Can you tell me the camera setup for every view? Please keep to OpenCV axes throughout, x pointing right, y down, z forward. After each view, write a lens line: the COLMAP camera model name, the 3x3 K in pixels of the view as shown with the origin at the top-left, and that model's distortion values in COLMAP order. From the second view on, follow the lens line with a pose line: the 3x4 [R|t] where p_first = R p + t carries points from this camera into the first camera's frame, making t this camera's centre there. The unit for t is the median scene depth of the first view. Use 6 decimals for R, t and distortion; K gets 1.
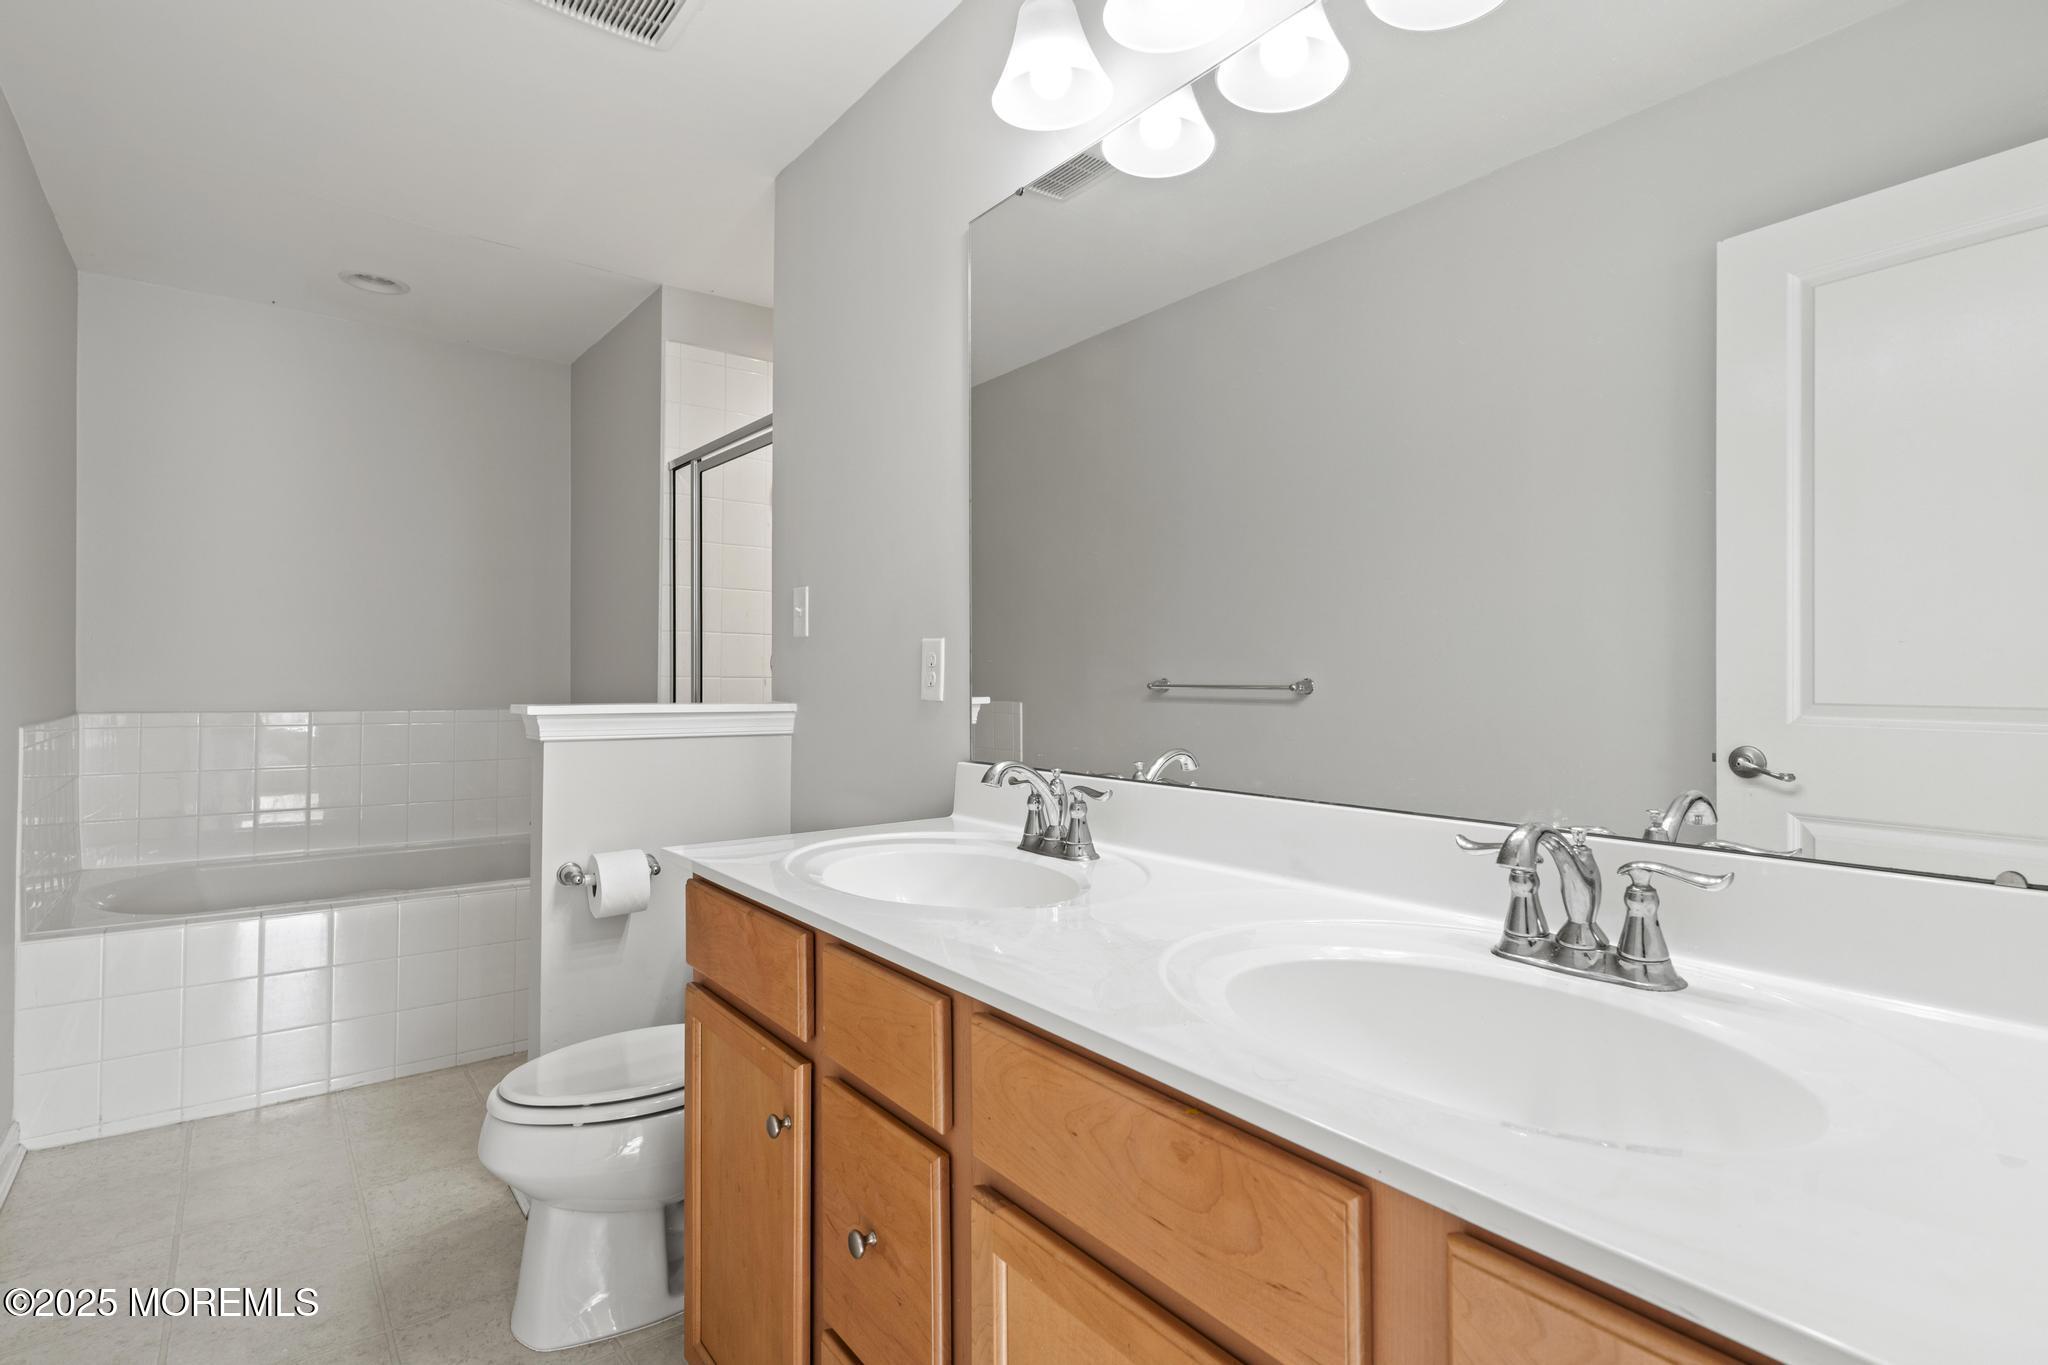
lens RADIAL K [[1009.1, 0, 1025.4], [0, 1009.1, 668.0], [0, 0, 1]] dist [0.008533, -0.001468]
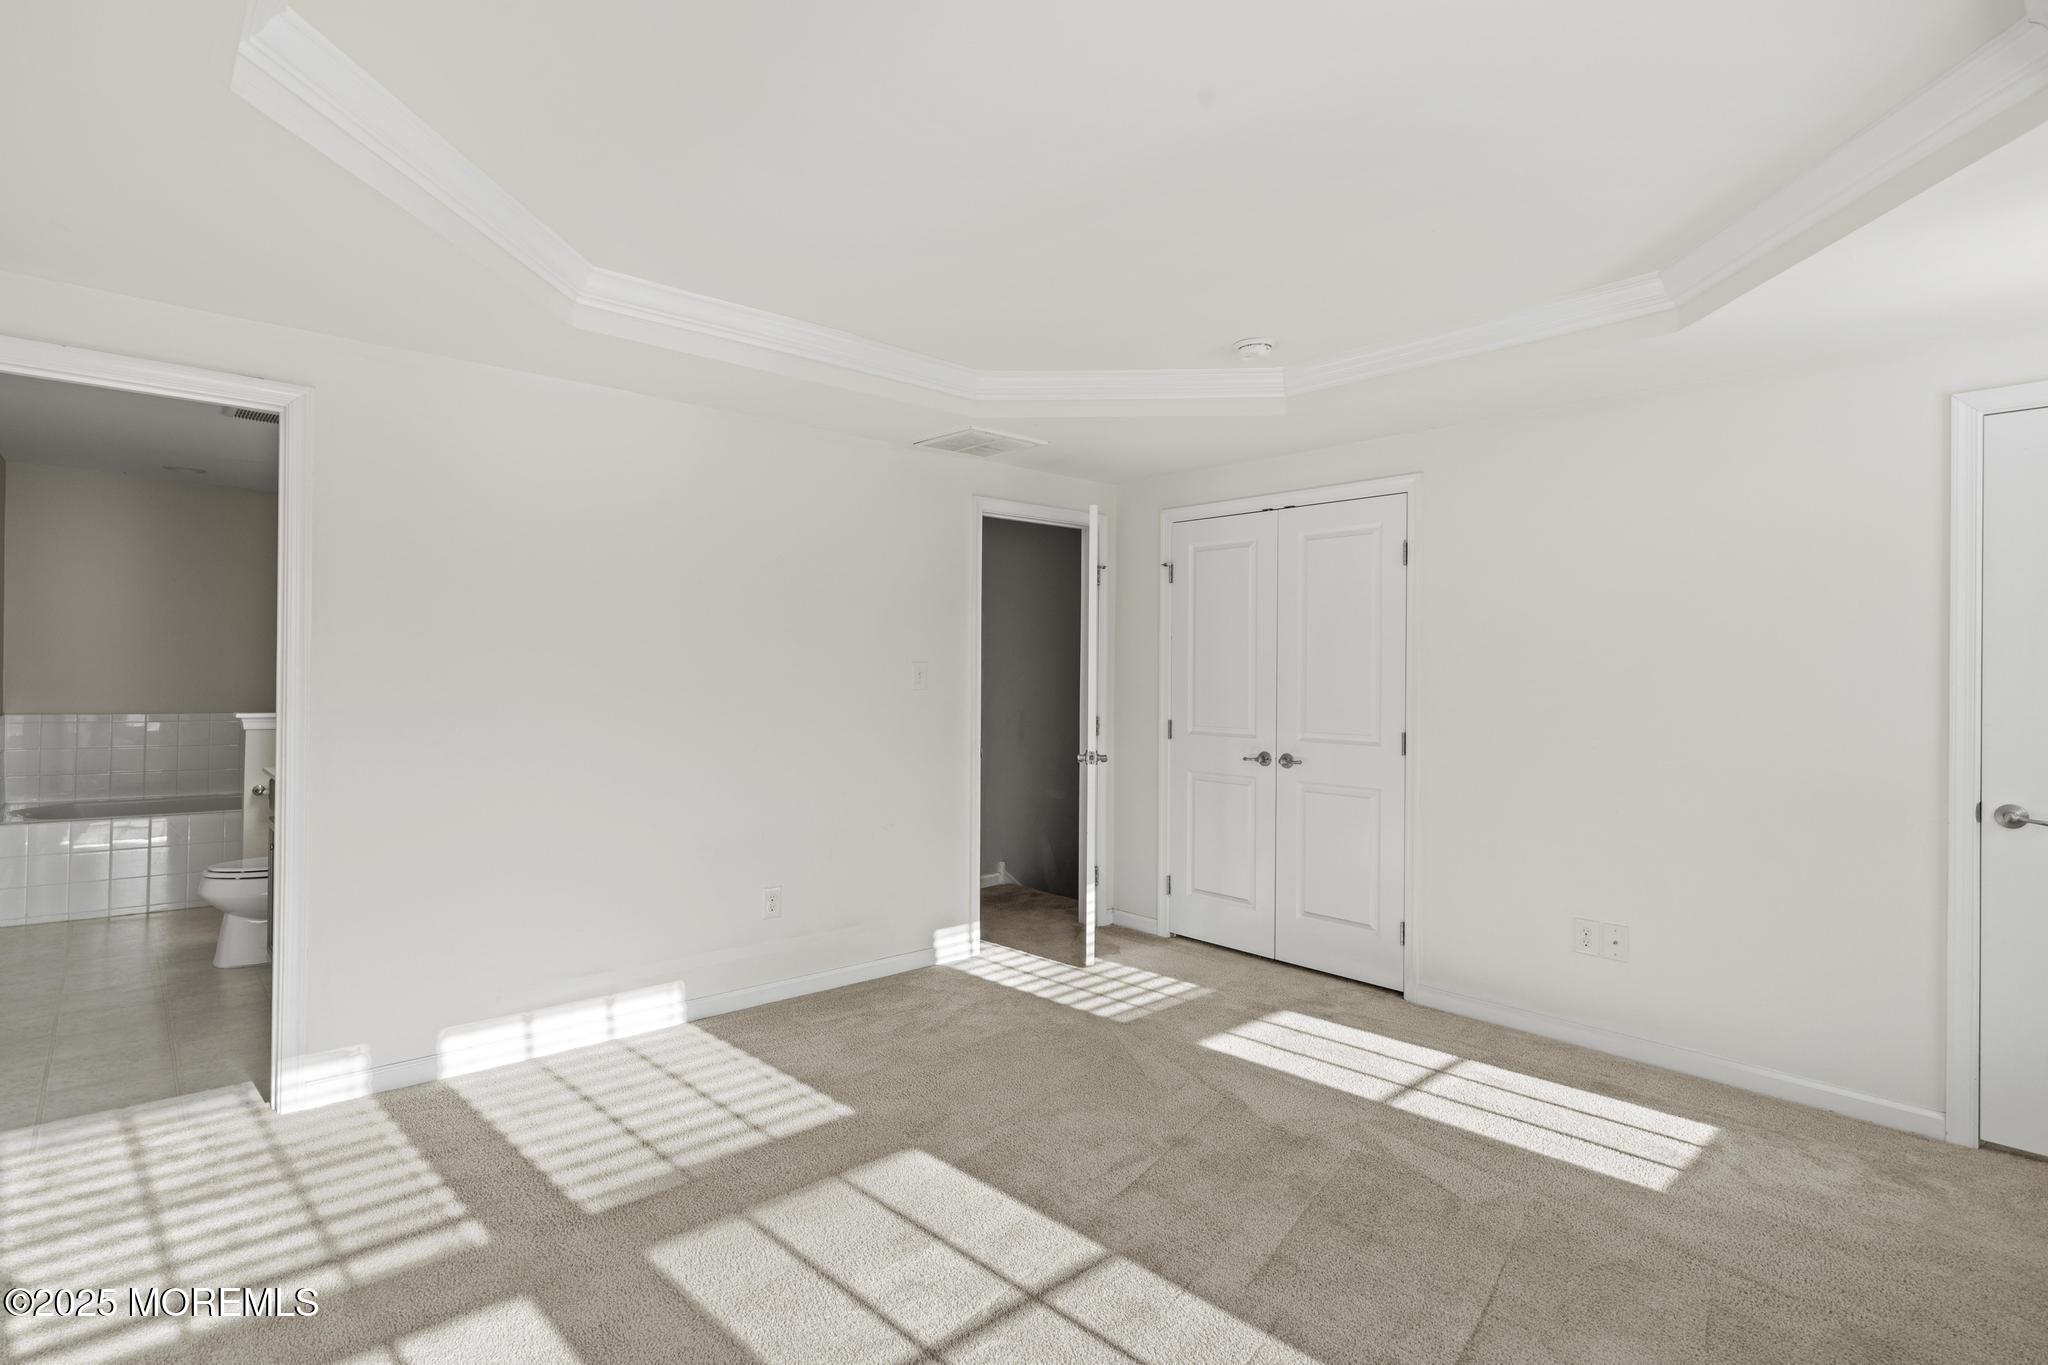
lens RADIAL K [[1009.1, 0, 1021.3], [0, 1009.1, 685.8], [0, 0, 1]] dist [0.008533, -0.001468]
pose [[0.997519, 0.006768, 0.070076, 0.825472], [-0.007857, 0.999852, 0.015280, -0.054974], [-0.069963, -0.015793, 0.997425, -1.031419]]
